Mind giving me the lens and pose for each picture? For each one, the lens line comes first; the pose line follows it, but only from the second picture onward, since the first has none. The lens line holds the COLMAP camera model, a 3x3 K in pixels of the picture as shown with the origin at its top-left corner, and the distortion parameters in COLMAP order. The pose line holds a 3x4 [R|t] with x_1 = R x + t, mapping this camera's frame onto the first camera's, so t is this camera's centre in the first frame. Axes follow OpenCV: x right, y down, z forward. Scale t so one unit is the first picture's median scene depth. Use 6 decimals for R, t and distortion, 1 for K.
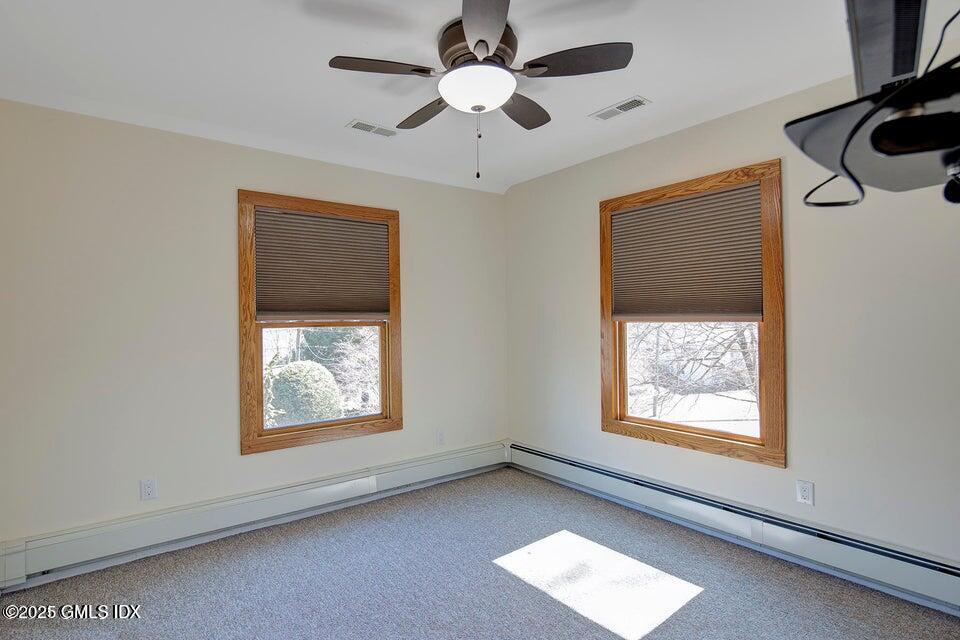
lens RADIAL K [[475.2, 0, 480.0], [0, 475.2, 320.0], [0, 0, 1]] dist [-0.000679, -0.000109]
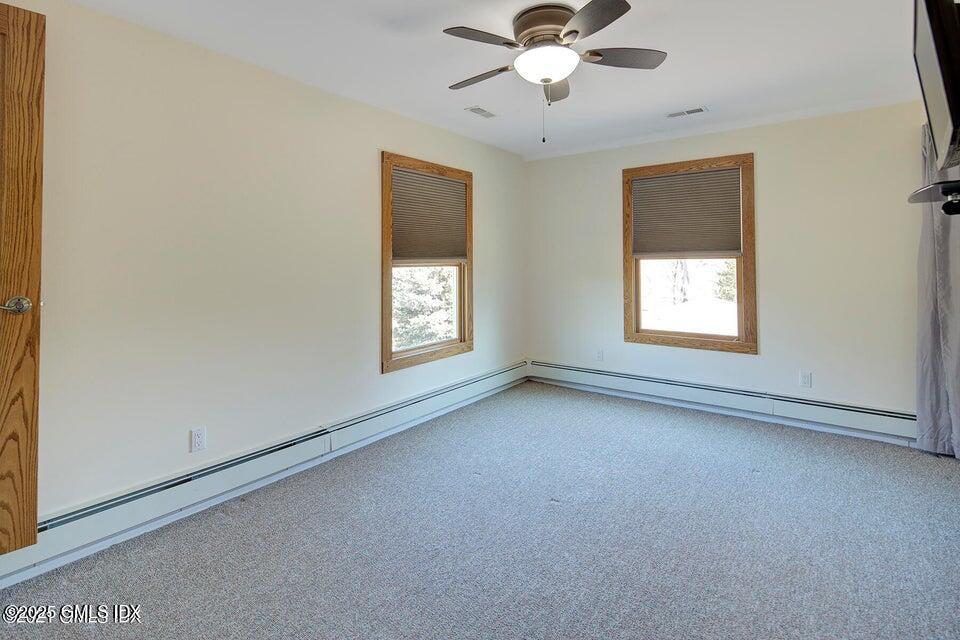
lens RADIAL K [[475.2, 0, 480.0], [0, 475.2, 320.0], [0, 0, 1]] dist [-0.000679, -0.000109]
pose [[0.971759, -0.050463, 0.230515, -0.455093], [0.022892, 0.992419, 0.120751, 0.002451], [-0.234861, -0.112064, 0.965548, -0.197374]]
